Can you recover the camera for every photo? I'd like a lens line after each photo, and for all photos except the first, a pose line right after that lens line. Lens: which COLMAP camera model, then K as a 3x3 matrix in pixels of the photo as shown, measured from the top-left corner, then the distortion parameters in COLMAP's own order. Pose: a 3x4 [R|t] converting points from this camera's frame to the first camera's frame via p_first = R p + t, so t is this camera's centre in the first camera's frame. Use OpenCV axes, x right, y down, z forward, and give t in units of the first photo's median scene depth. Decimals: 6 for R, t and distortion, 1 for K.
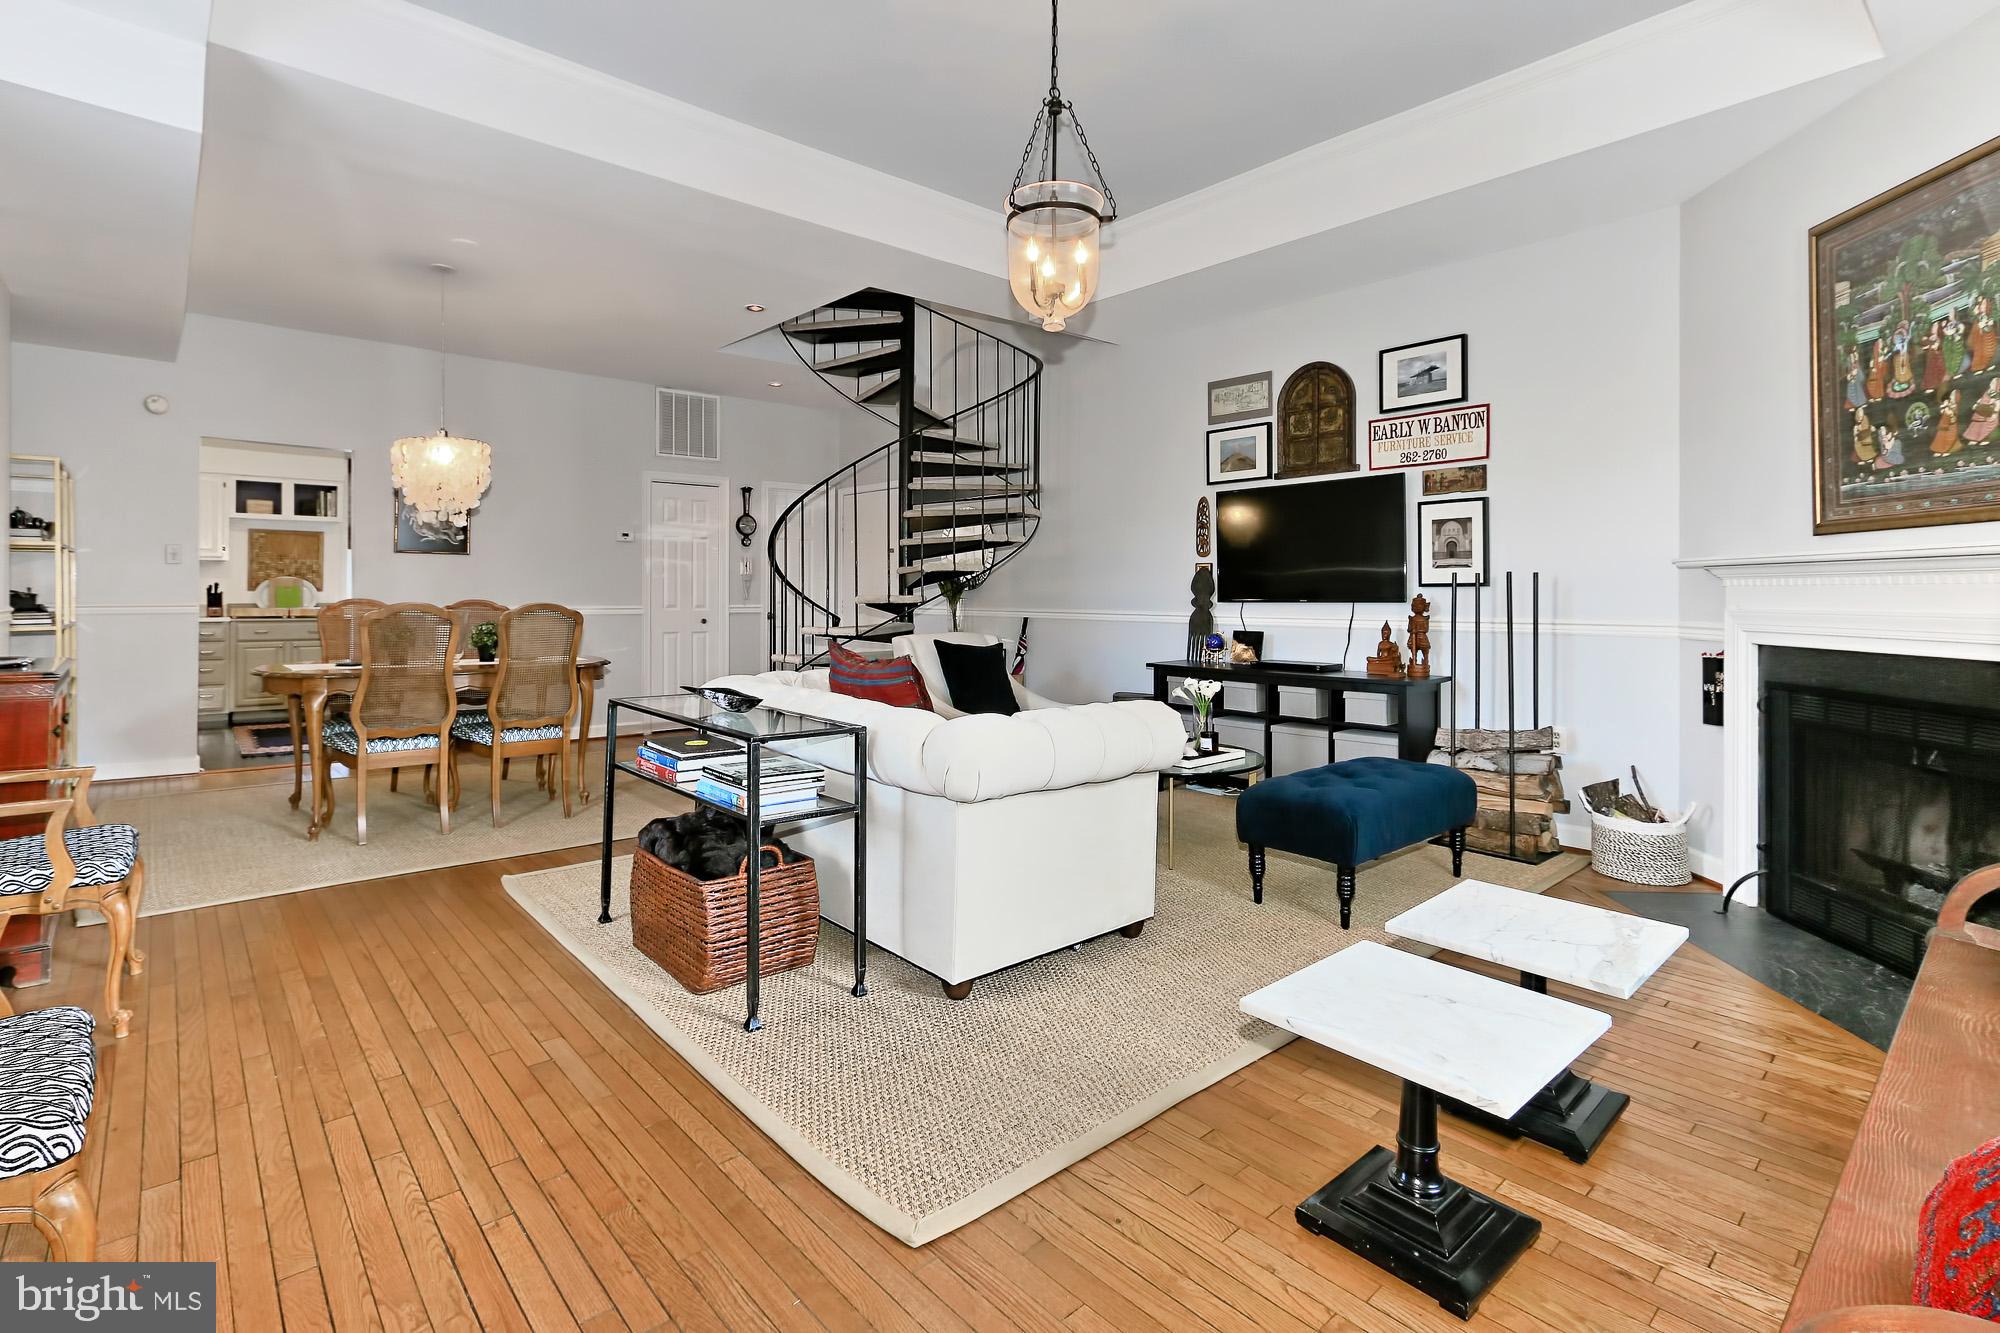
lens RADIAL K [[967.9, 0, 1026.7], [0, 967.9, 573.5], [0, 0, 1]] dist [-0.006178, 0.004935]
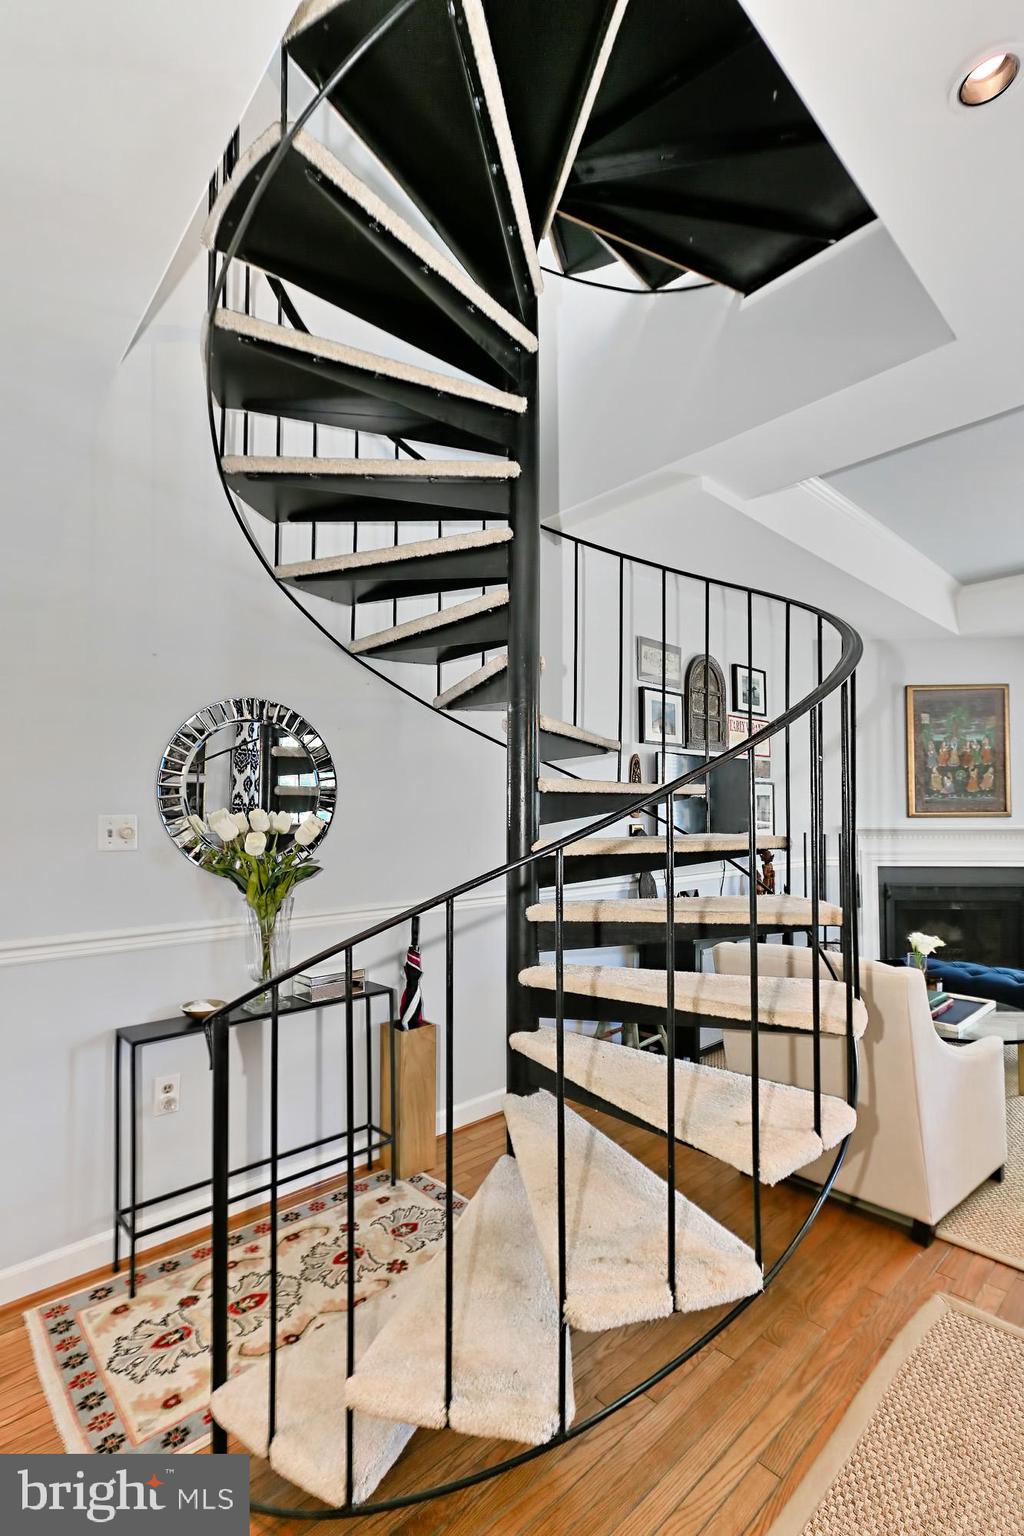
lens RADIAL K [[743.4, 0, 497.6], [0, 743.4, 786.9], [0, 0, 1]] dist [-0.006178, 0.004935]
pose [[0.000472, 0.045756, 0.998953, -0.889363], [-0.015107, 0.998839, -0.045744, -0.016241], [-0.999886, -0.015070, 0.001162, 1.841408]]
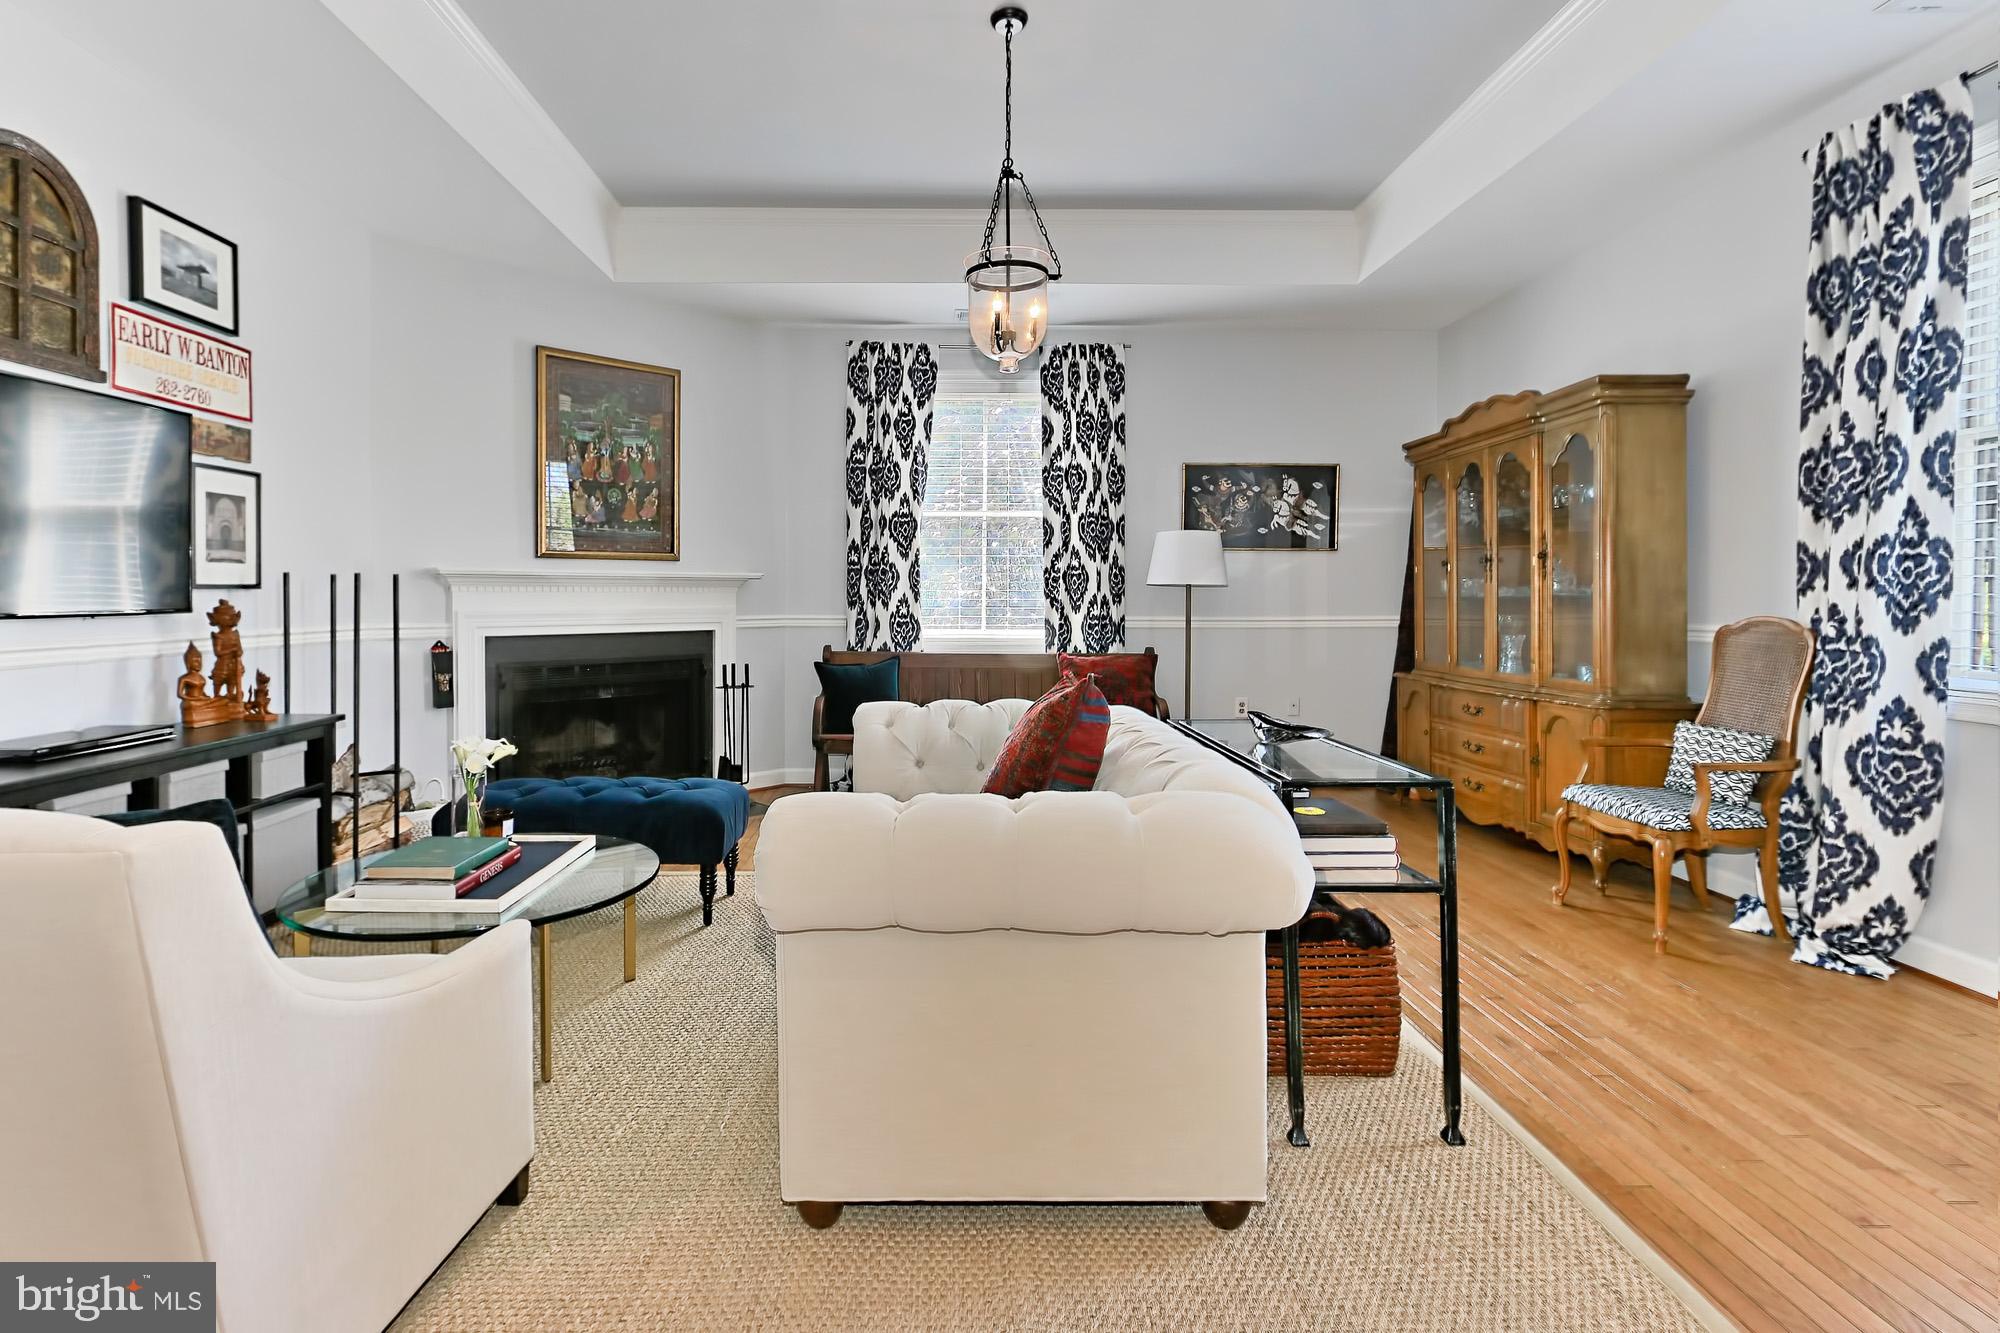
lens RADIAL K [[967.9, 0, 946.3], [0, 967.9, 617.0], [0, 0, 1]] dist [-0.006178, 0.004935]
pose [[-0.729442, -0.009072, 0.683982, -0.587039], [-0.009657, 0.999949, 0.002964, 0.036672], [-0.683974, -0.004443, -0.729492, 1.525221]]
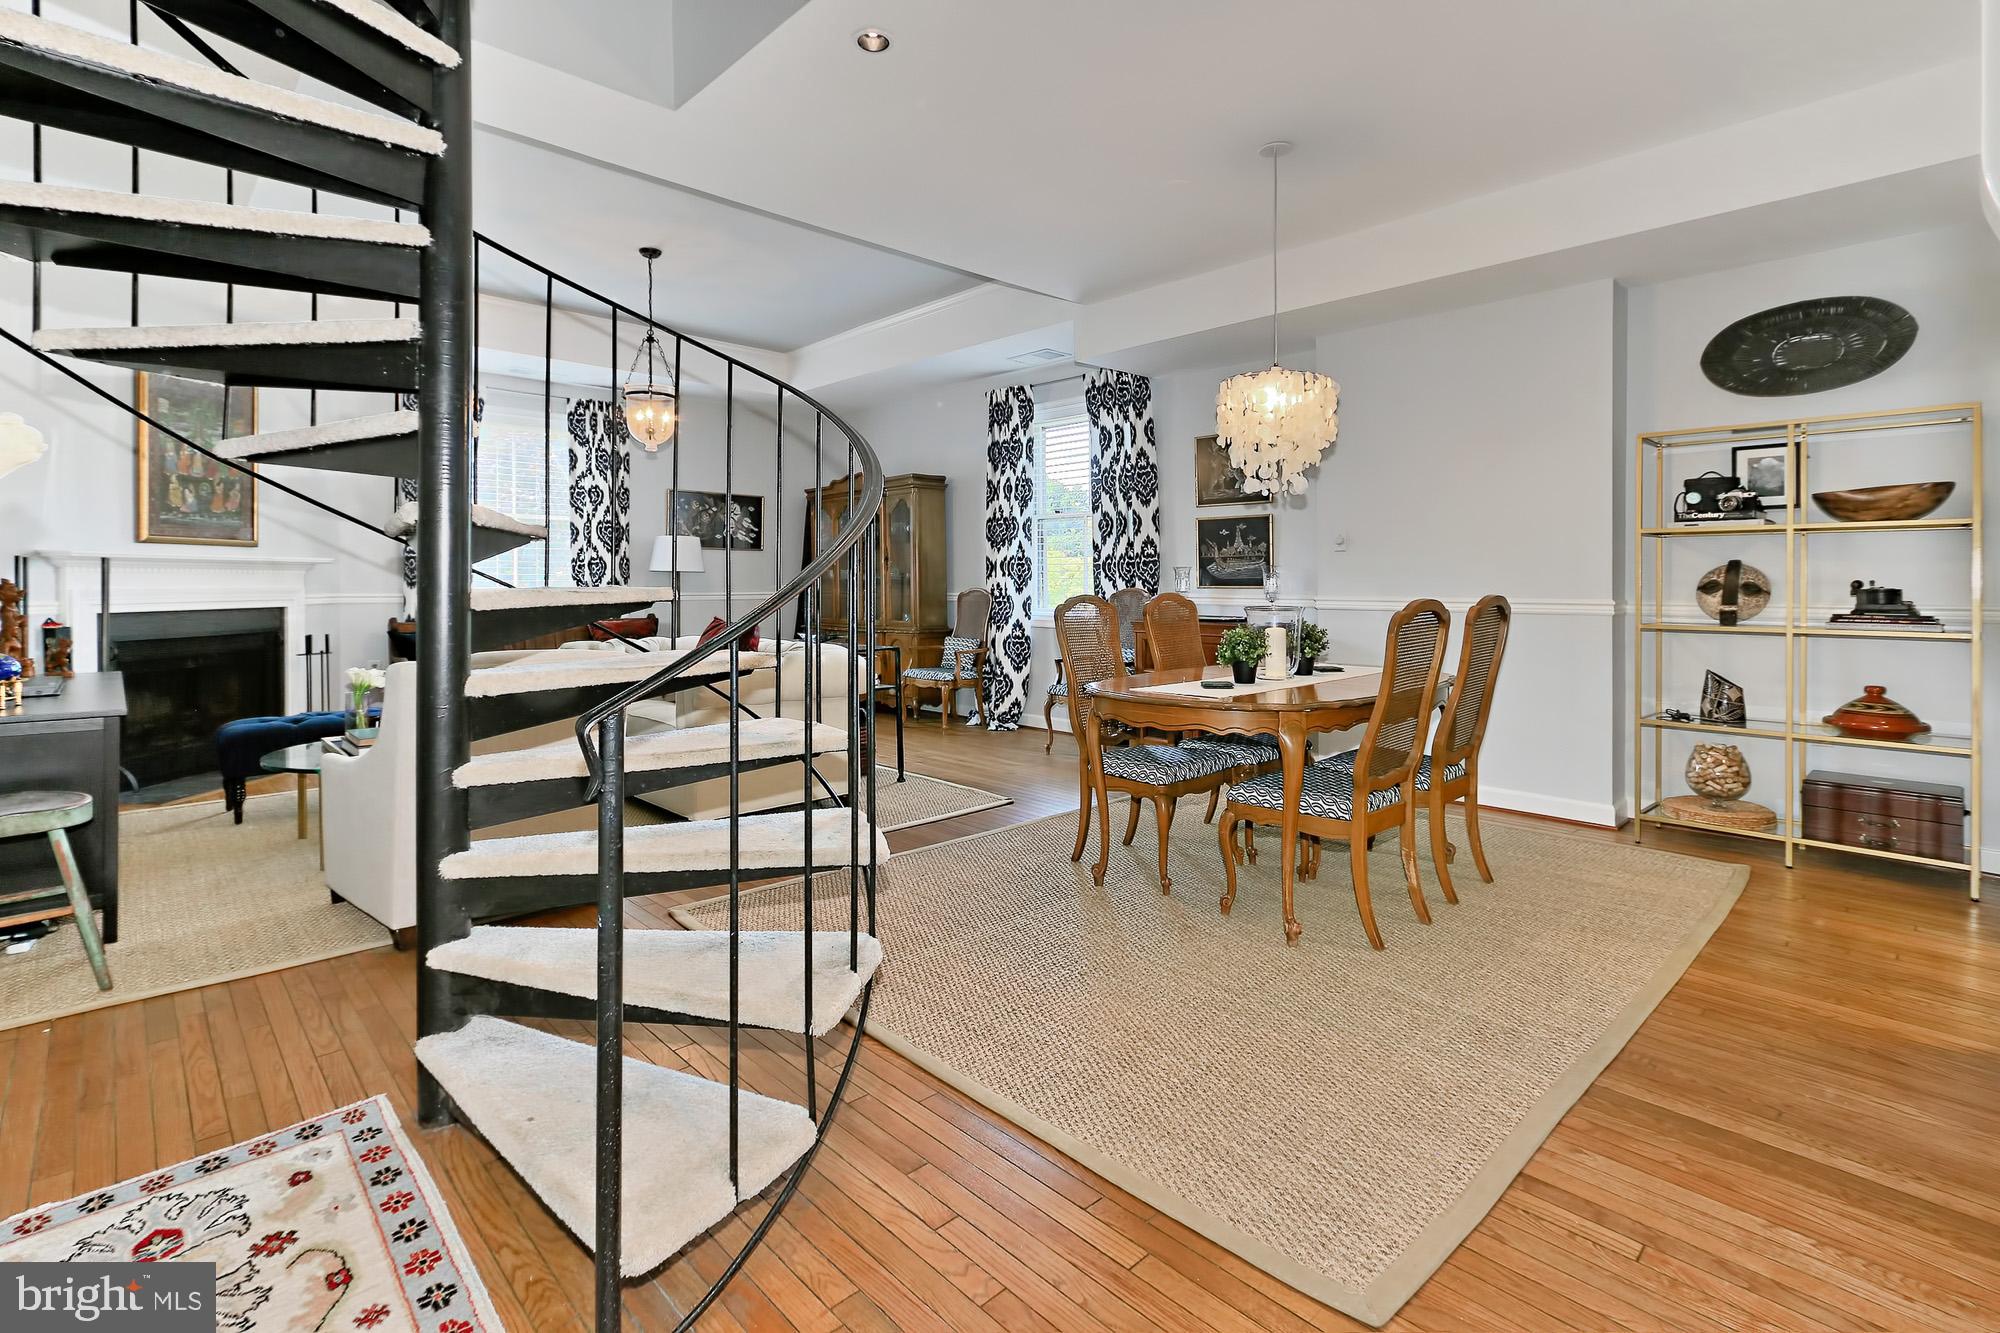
lens RADIAL K [[967.9, 0, 985.5], [0, 967.9, 573.9], [0, 0, 1]] dist [-0.006178, 0.004935]
pose [[-0.999964, 0.005492, 0.006508, -0.562162], [0.005285, 0.999493, -0.031402, 0.066241], [-0.006677, -0.031366, -0.999486, 2.419182]]
